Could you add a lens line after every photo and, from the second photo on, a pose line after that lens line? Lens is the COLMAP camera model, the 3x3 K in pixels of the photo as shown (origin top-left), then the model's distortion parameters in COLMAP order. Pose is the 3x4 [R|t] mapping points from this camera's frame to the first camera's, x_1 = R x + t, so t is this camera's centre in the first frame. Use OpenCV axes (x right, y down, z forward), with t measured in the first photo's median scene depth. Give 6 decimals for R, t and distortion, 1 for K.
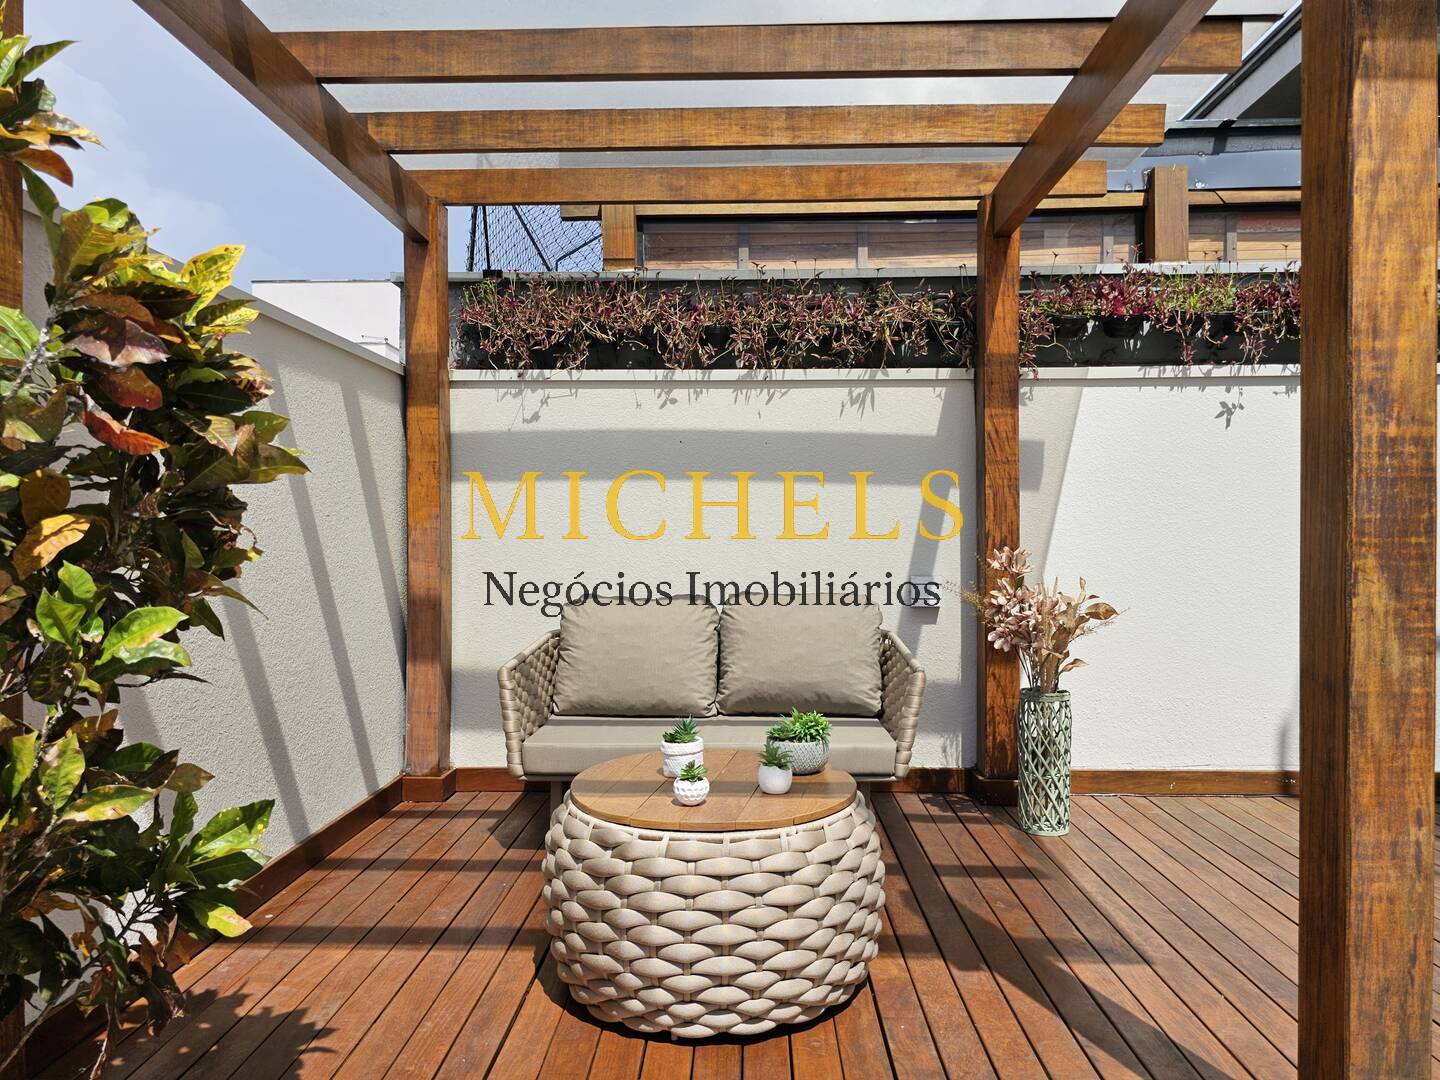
lens RADIAL K [[971.7, 0, 722.4], [0, 971.7, 557.7], [0, 0, 1]] dist [0.059487, -0.060598]
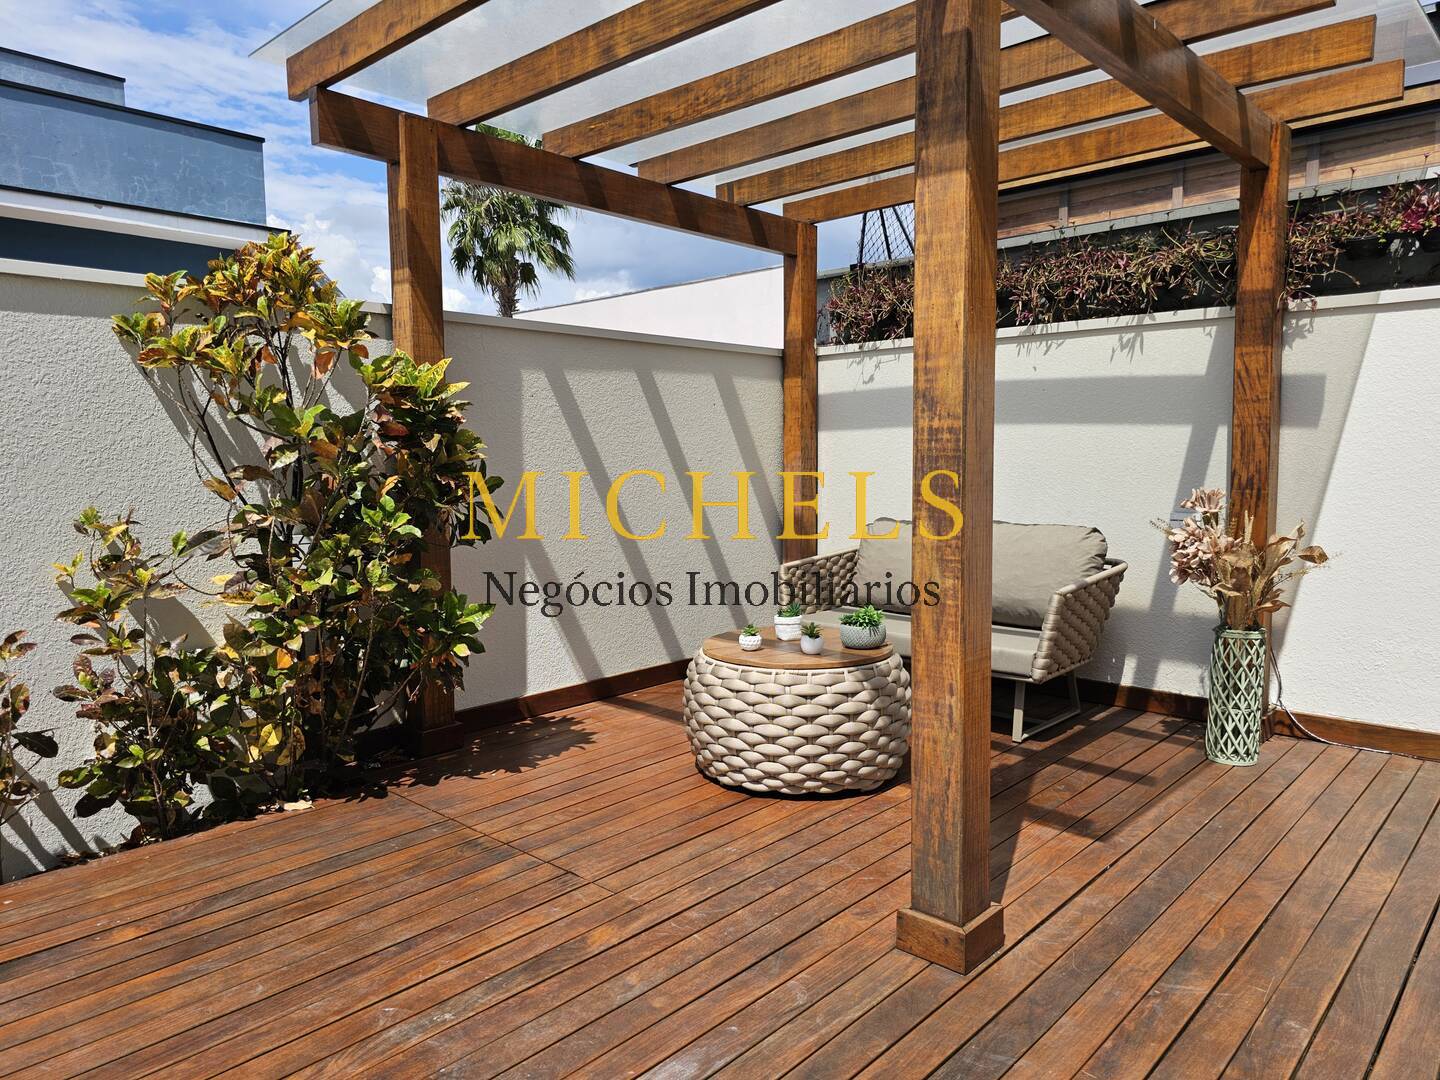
lens RADIAL K [[971.7, 0, 722.4], [0, 971.7, 557.7], [0, 0, 1]] dist [0.059487, -0.060598]
pose [[0.750644, 0.066689, -0.657332, 0.551085], [-0.010261, 0.995950, 0.089326, -0.022409], [0.660627, -0.060307, 0.748288, -0.117546]]
